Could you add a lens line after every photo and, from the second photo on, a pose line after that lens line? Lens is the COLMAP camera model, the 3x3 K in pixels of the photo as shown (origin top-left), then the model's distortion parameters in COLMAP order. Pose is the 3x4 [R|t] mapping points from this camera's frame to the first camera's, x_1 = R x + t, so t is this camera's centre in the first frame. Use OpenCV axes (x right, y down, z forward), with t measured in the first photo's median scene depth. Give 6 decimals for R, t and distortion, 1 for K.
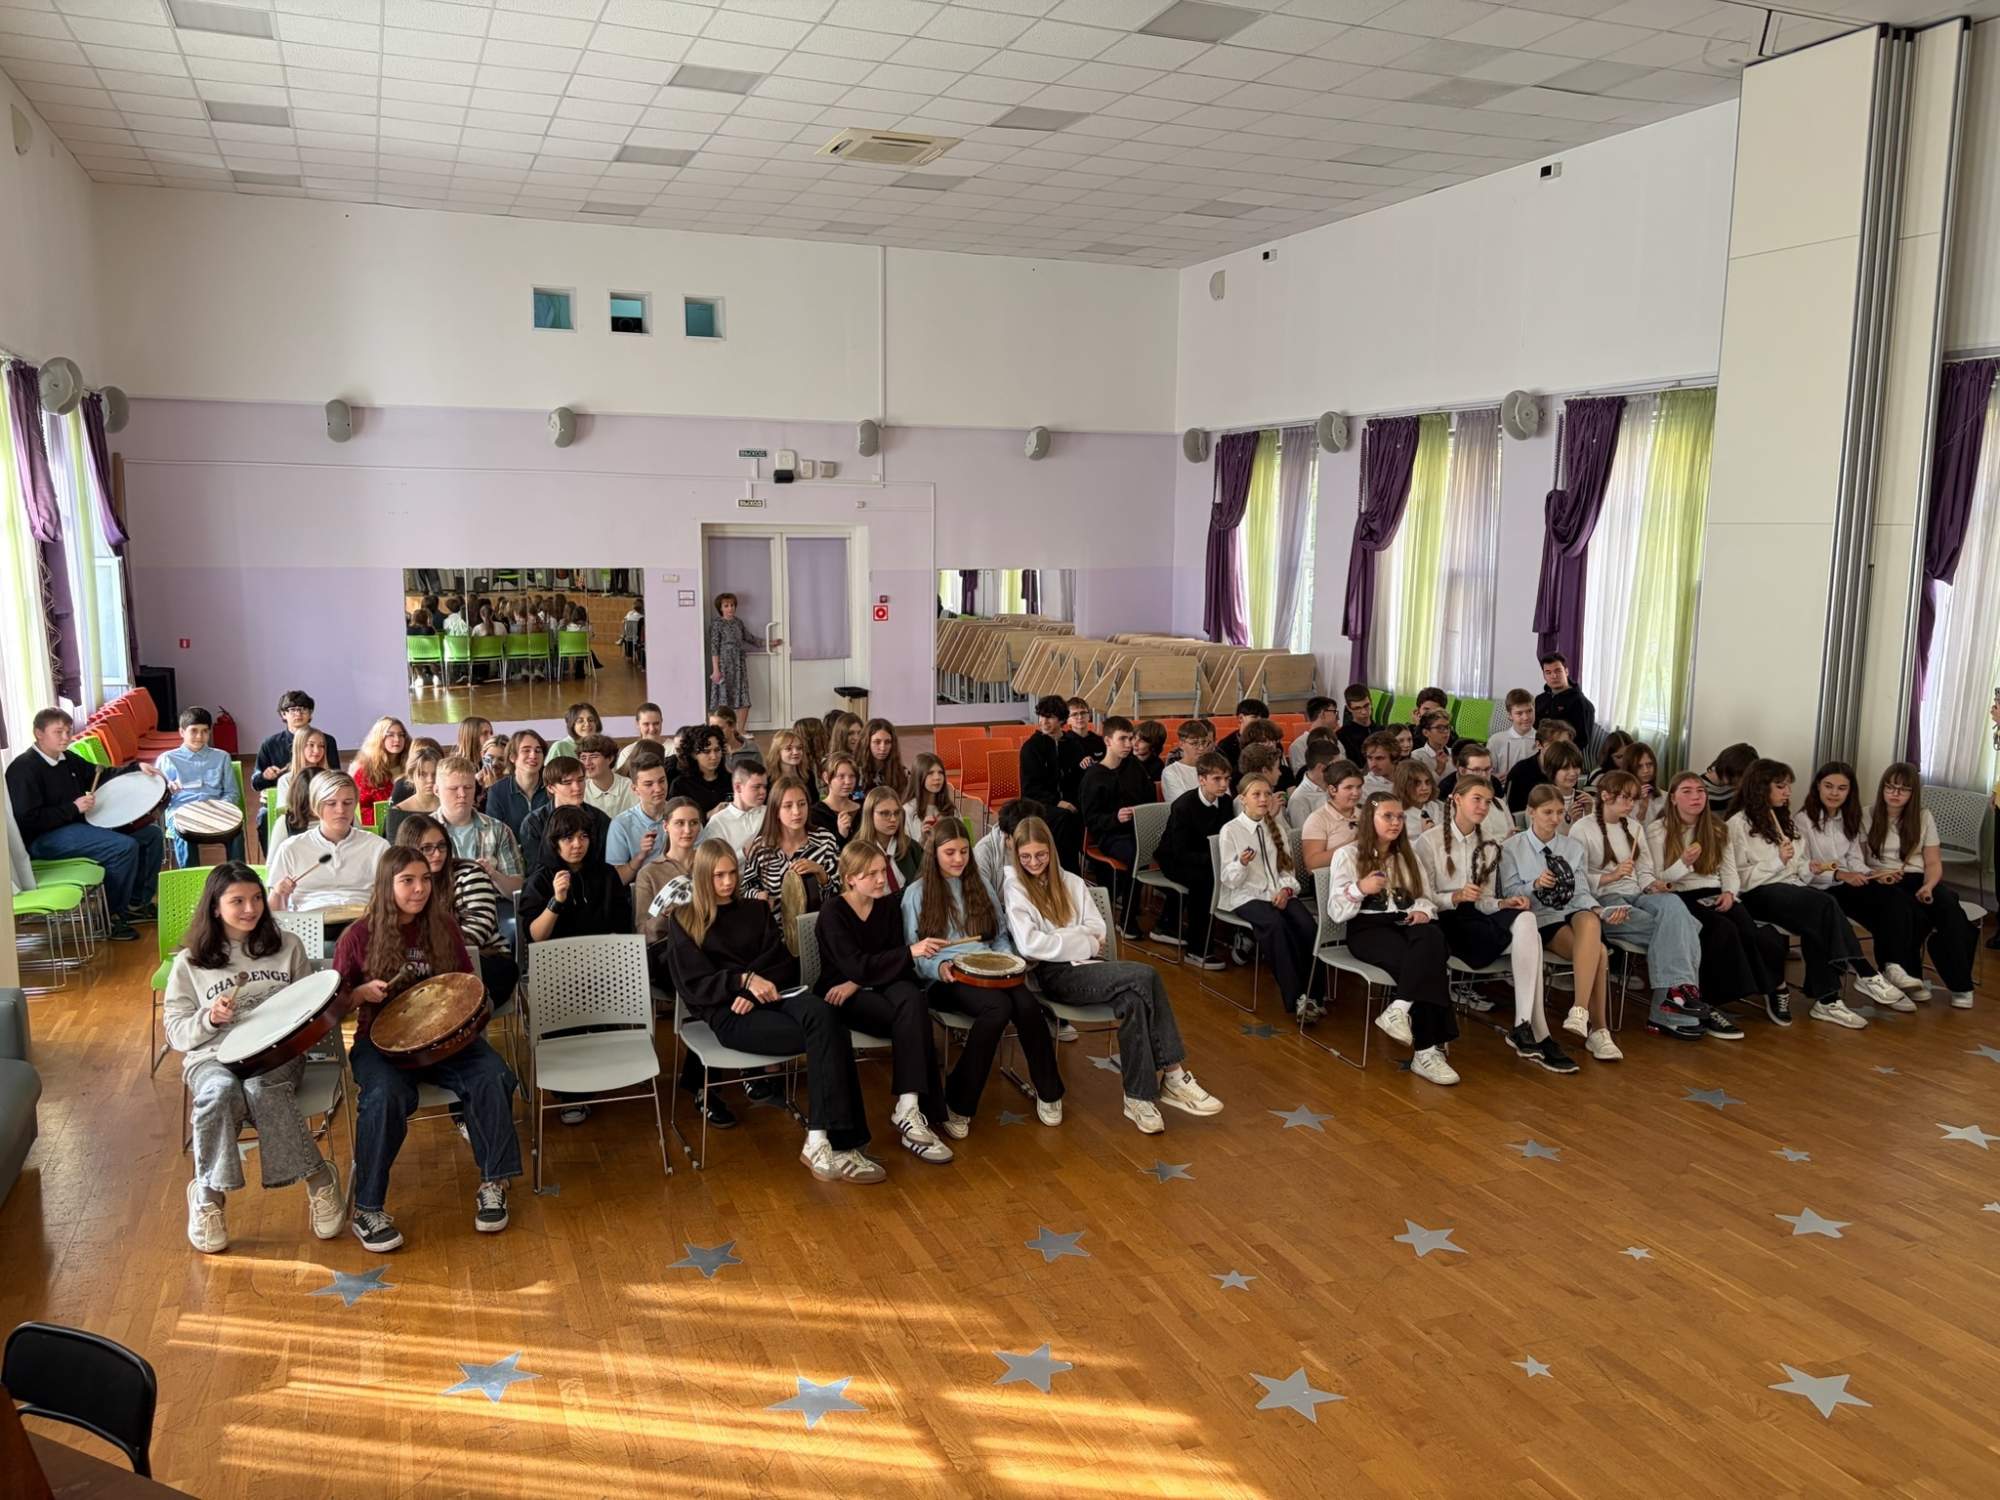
lens RADIAL K [[1505.1, 0, 970.9], [0, 1505.1, 768.2], [0, 0, 1]] dist [0.025919, -0.031398]
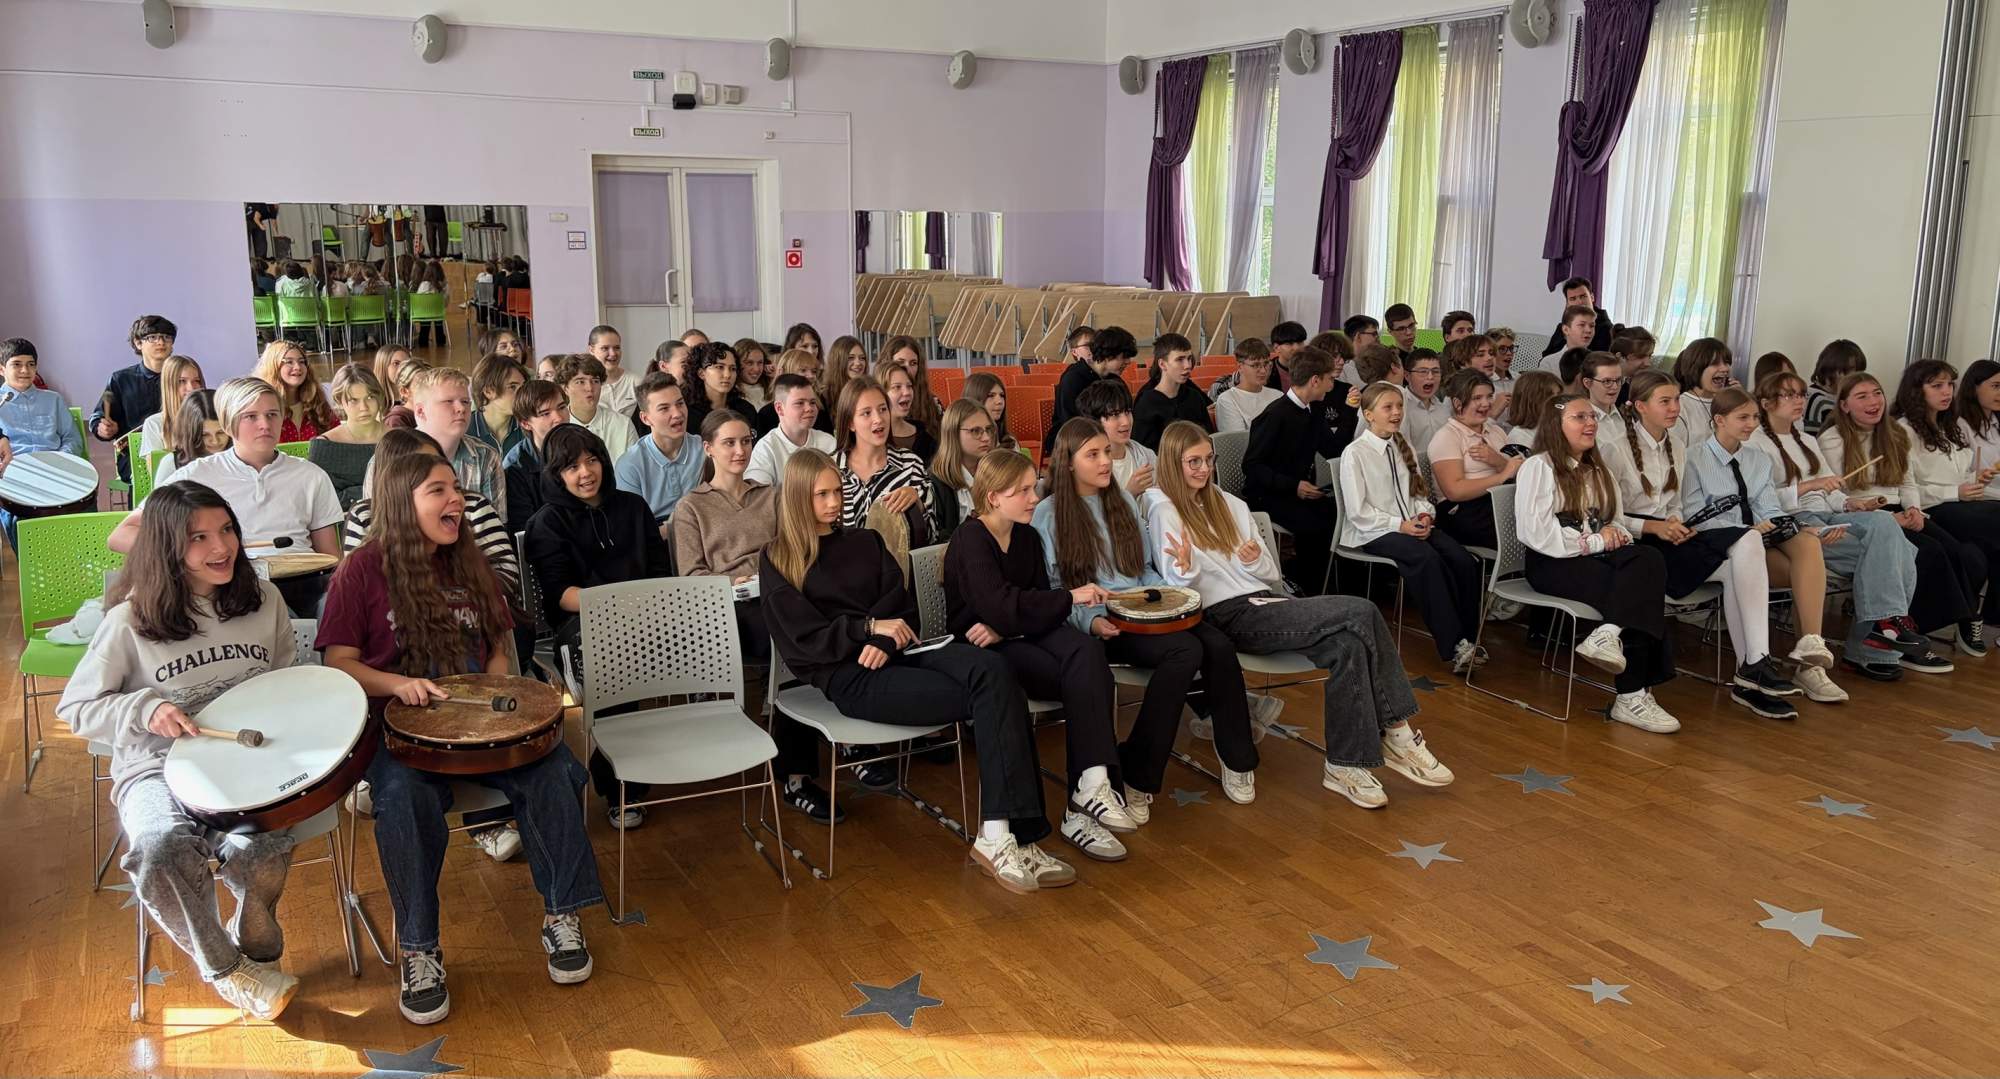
lens RADIAL K [[1521.4, 0, 985.9], [0, 1521.4, 546.5], [0, 0, 1]] dist [0.018082, -0.014840]
pose [[0.993363, -0.024607, 0.112362, -0.103561], [0.017896, 0.998017, 0.060350, 0.031476], [-0.113624, -0.057939, 0.991833, 0.140343]]
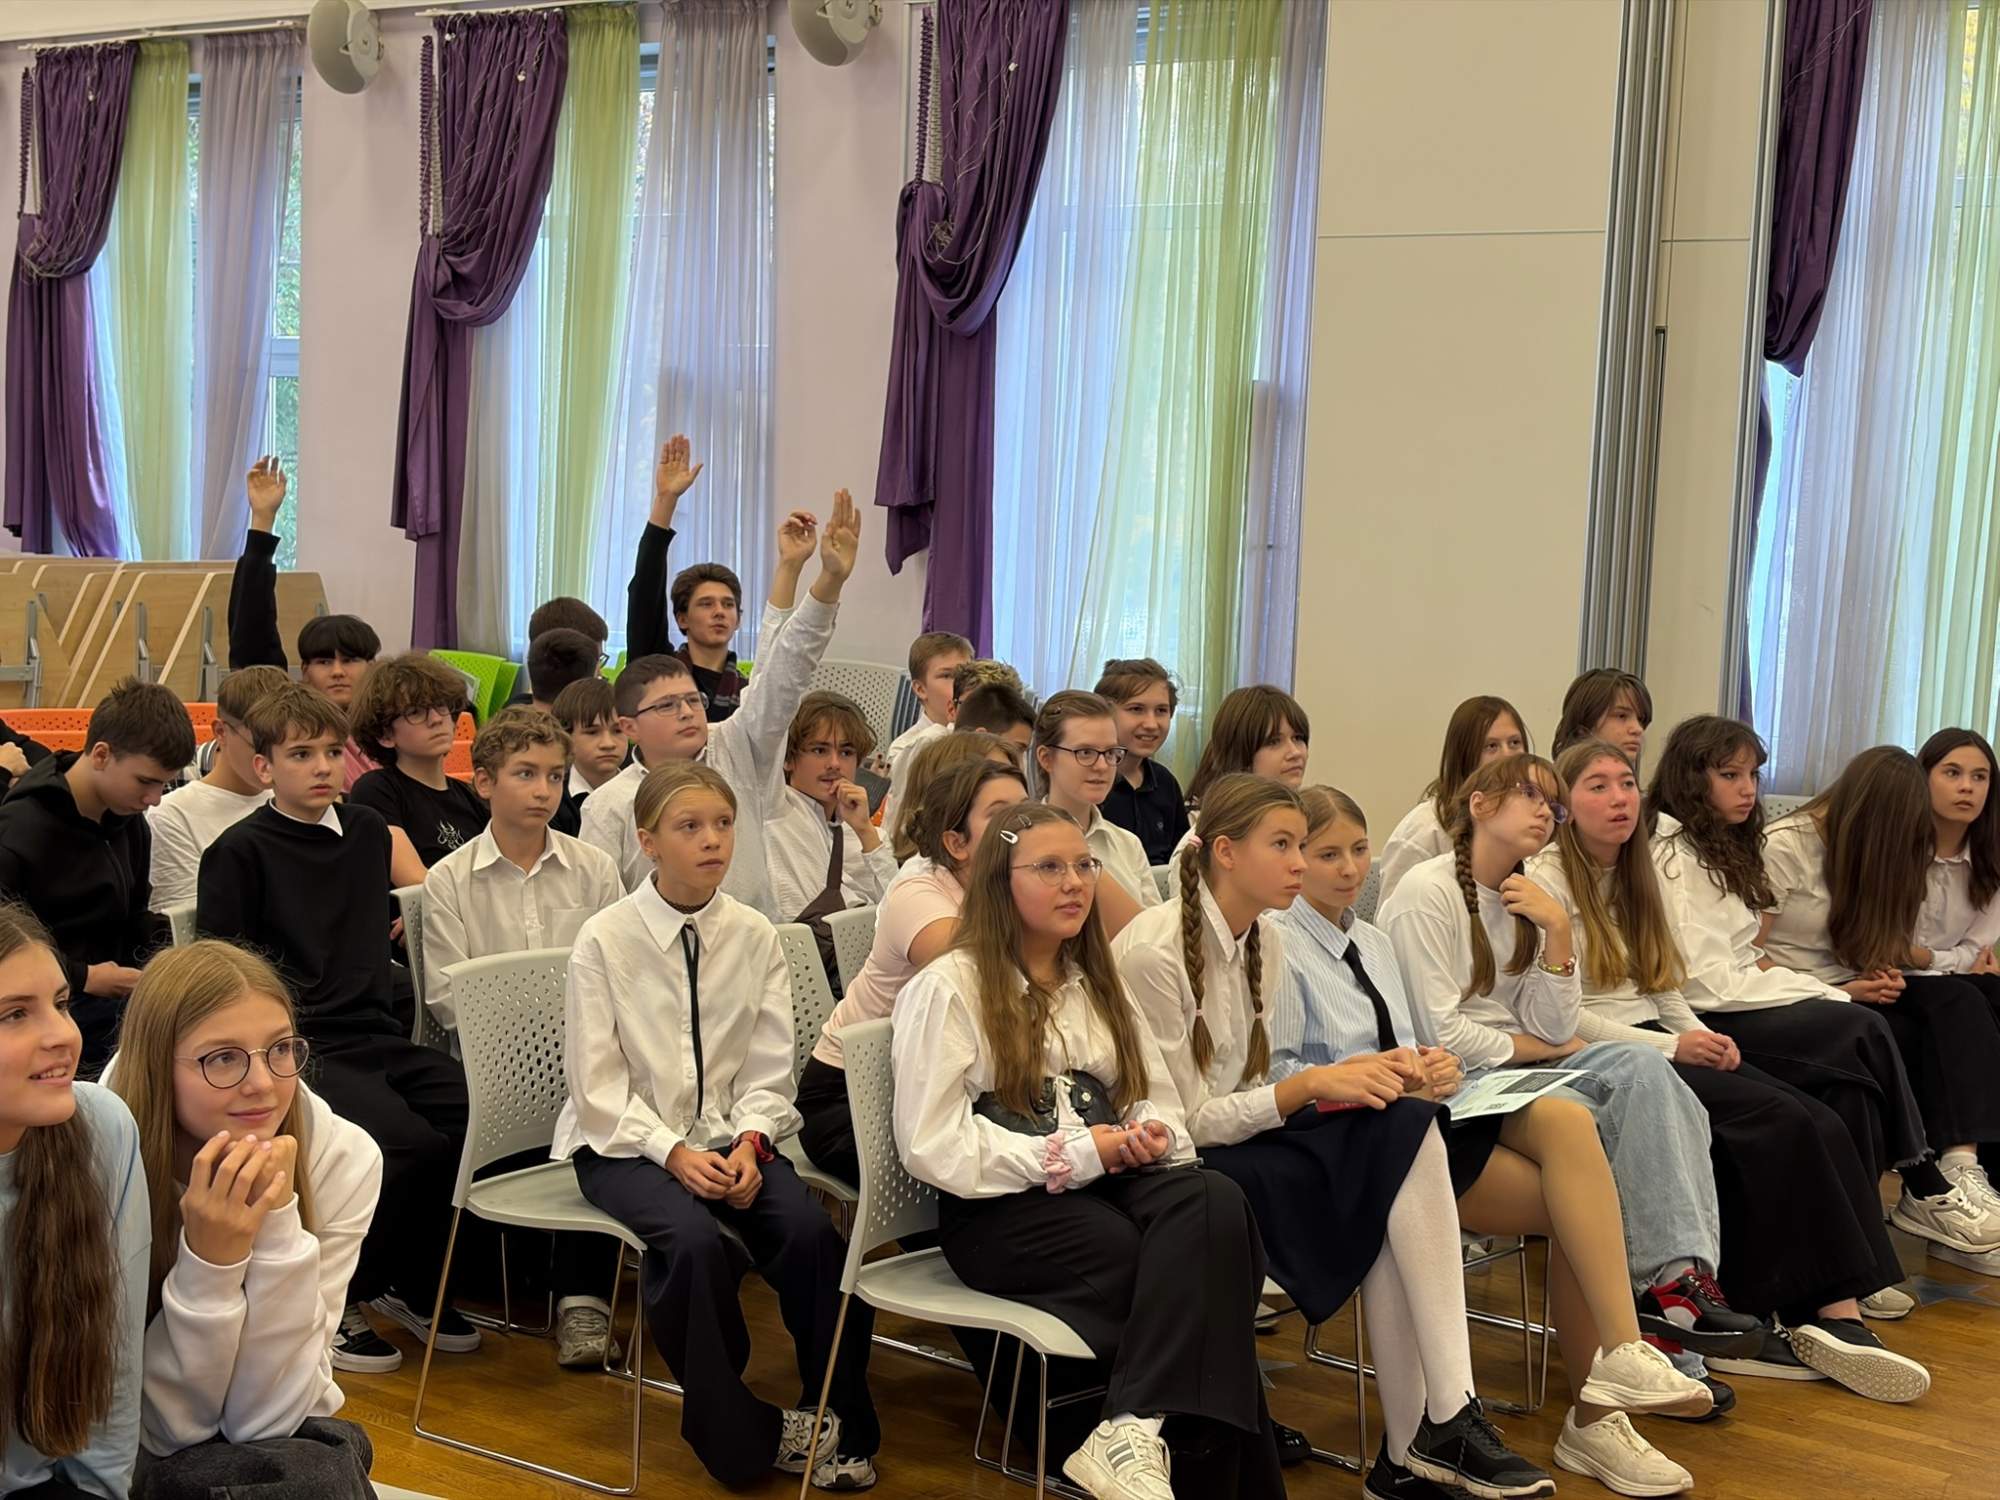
lens RADIAL K [[3163.5, 0, 985.3], [0, 3163.5, 738.6], [0, 0, 1]] dist [0.061884, 0.000000]
pose [[0.874066, -0.015099, 0.485573, -0.059873], [0.041354, 0.998201, -0.043402, 0.024816], [-0.484044, 0.058016, 0.873118, 0.266245]]
